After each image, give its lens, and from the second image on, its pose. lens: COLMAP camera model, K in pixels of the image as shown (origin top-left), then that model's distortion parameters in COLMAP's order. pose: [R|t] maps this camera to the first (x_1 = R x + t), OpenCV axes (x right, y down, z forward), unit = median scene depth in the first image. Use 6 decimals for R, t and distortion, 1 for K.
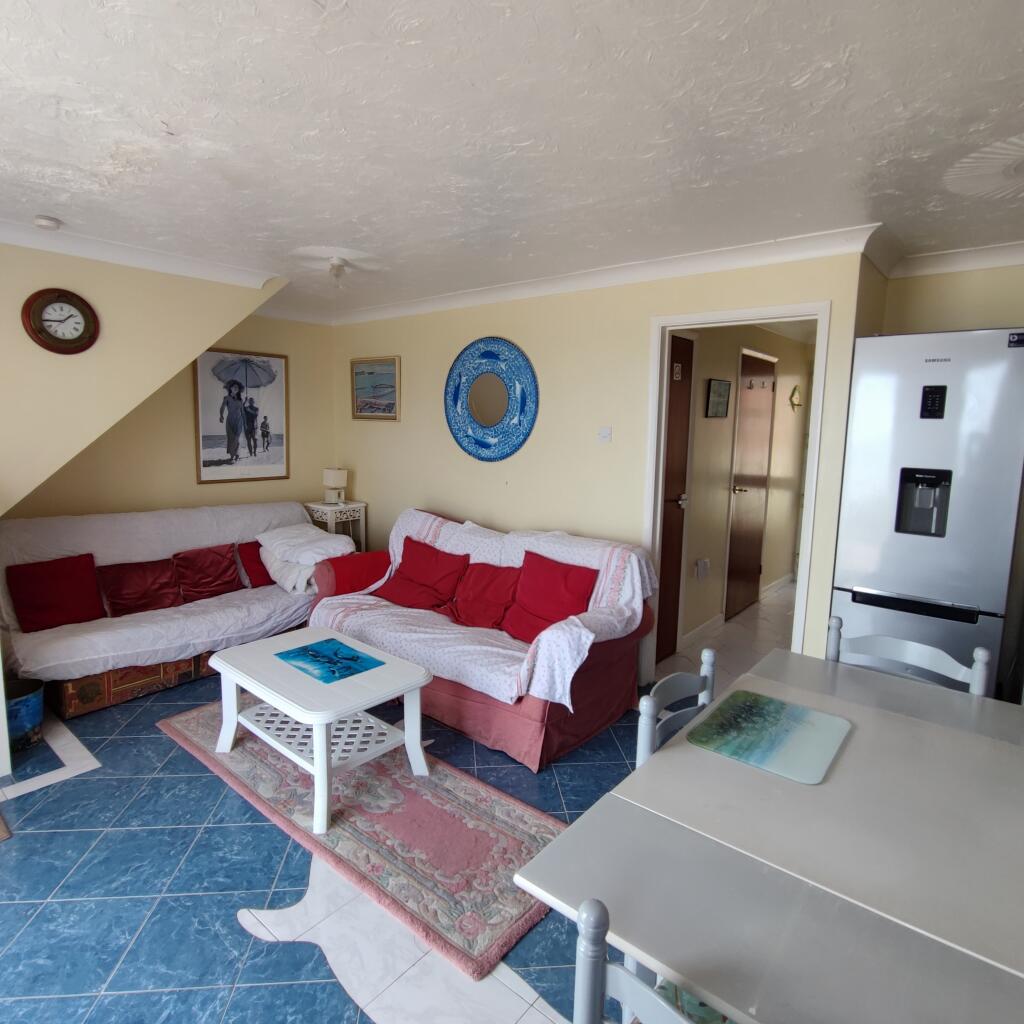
lens RADIAL K [[610.7, 0, 514.7], [0, 610.7, 510.3], [0, 0, 1]] dist [-0.009266, -0.001596]
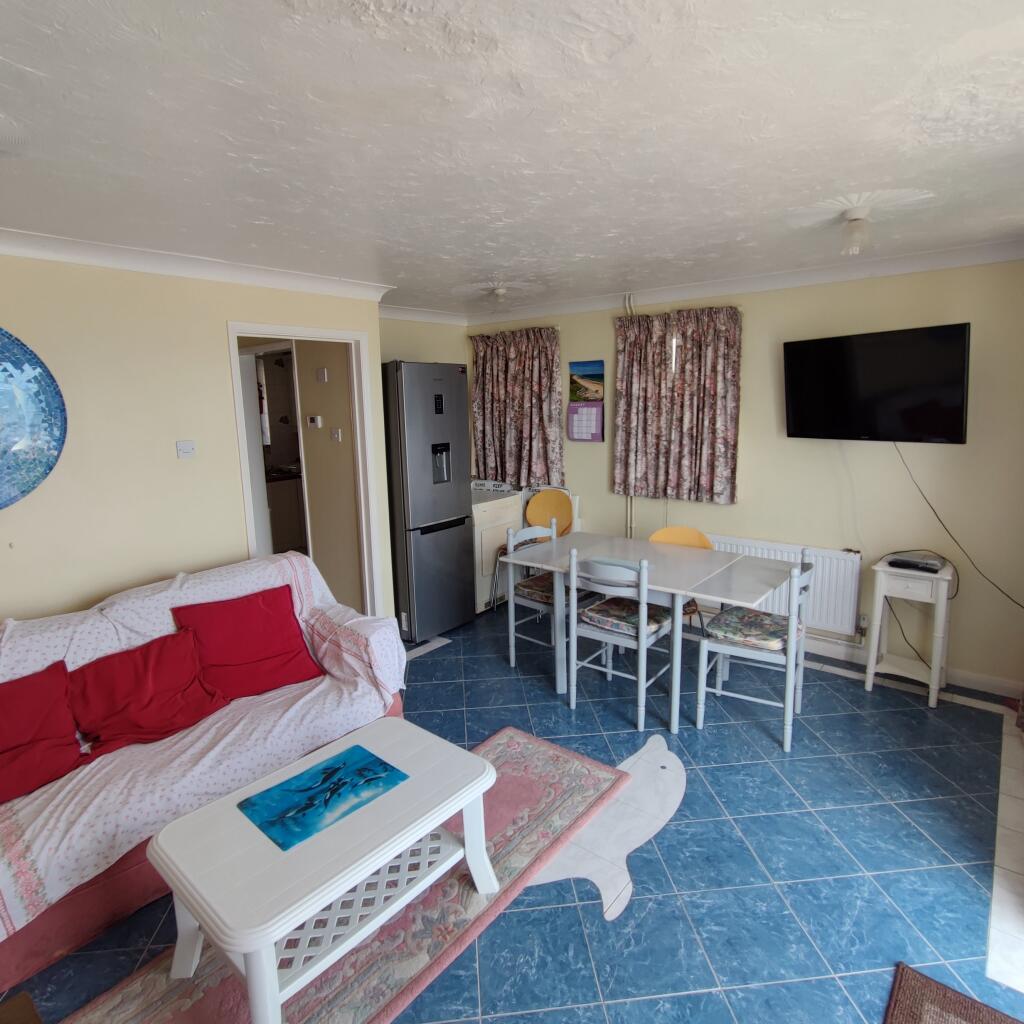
lens RADIAL K [[610.7, 0, 514.7], [0, 610.7, 506.8], [0, 0, 1]] dist [-0.009266, -0.001596]
pose [[-0.006897, -0.195191, 0.980741, -1.038757], [0.163602, 0.967329, 0.193672, -0.196853], [-0.986502, 0.161787, 0.025262, 0.788880]]
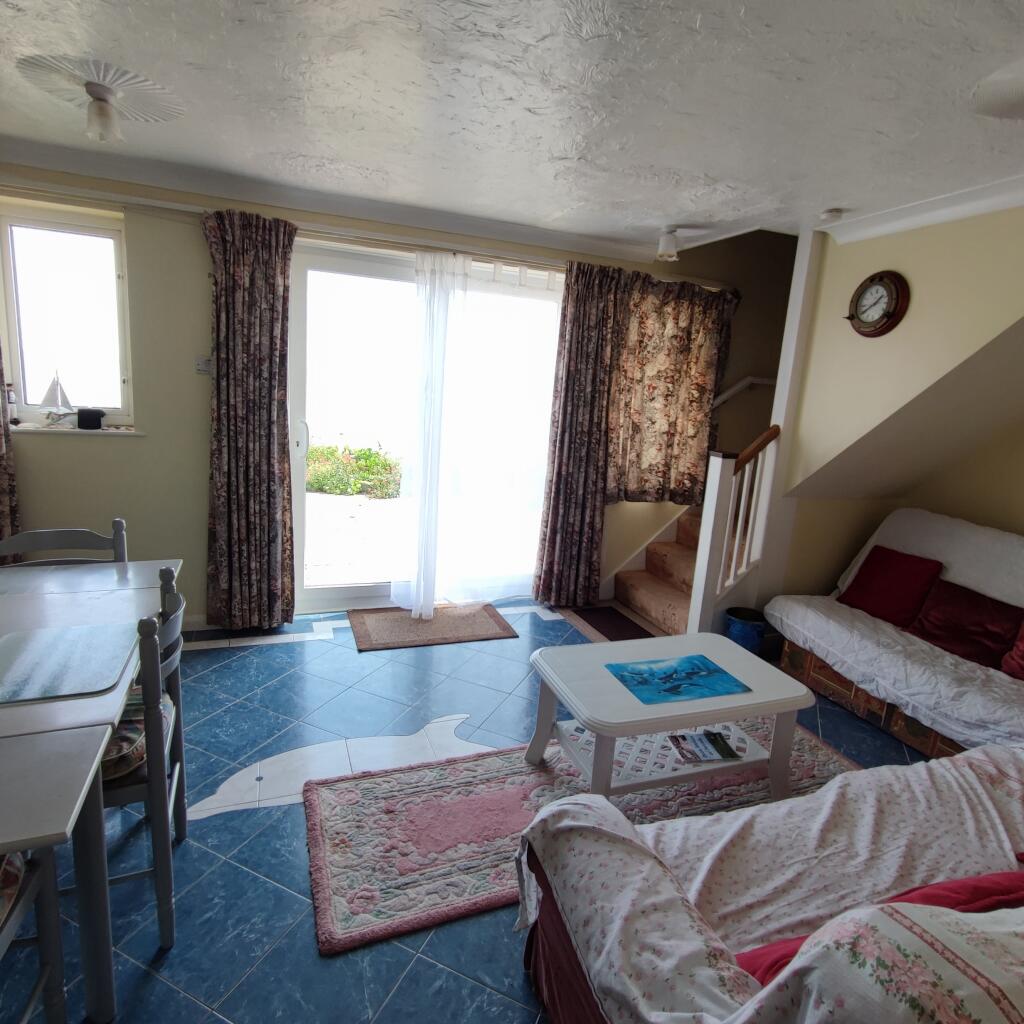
lens RADIAL K [[610.7, 0, 515.0], [0, 610.7, 509.1], [0, 0, 1]] dist [-0.009266, -0.001596]
pose [[-0.488638, 0.127261, -0.863156, 0.536972], [-0.201211, 0.946201, 0.253412, -0.151046], [0.848968, 0.297503, -0.436743, 1.227395]]
